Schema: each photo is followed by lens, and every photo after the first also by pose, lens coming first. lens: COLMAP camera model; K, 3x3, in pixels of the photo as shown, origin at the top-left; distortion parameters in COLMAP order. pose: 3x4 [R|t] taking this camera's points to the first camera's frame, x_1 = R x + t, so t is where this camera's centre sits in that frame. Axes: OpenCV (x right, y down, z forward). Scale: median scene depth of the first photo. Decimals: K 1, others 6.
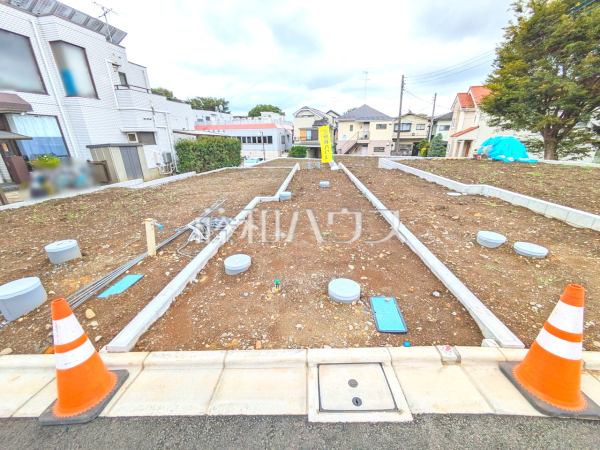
lens RADIAL K [[239.0, 0, 301.6], [0, 239.0, 226.7], [0, 0, 1]] dist [0.001831, 0.000160]
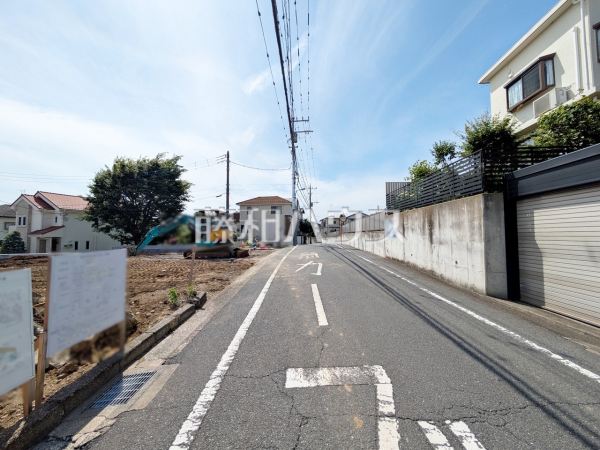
lens RADIAL K [[239.0, 0, 299.7], [0, 239.0, 222.5], [0, 0, 1]] dist [0.001831, 0.000160]
pose [[-0.014271, 0.065687, 0.997738, -0.329095], [0.354925, 0.933194, -0.056361, 0.021072], [-0.934786, 0.353318, -0.036632, -0.008747]]
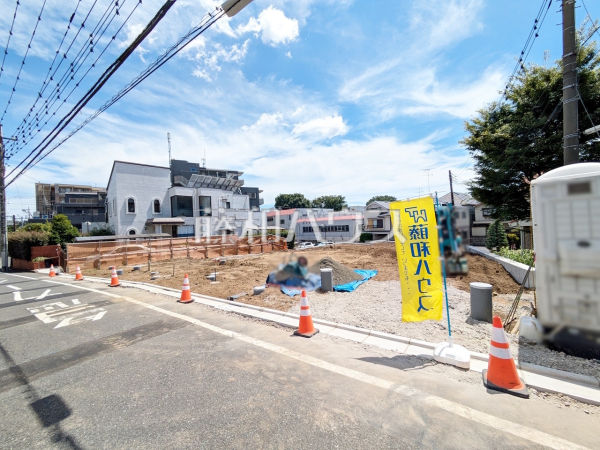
lens RADIAL K [[239.0, 0, 300.4], [0, 239.0, 228.3], [0, 0, 1]] dist [0.001831, 0.000160]
pose [[0.853644, -0.020564, -0.520452, 0.357374], [-0.151336, 0.946321, -0.285613, 0.021130], [0.498387, 0.322575, 0.804708, -0.106738]]
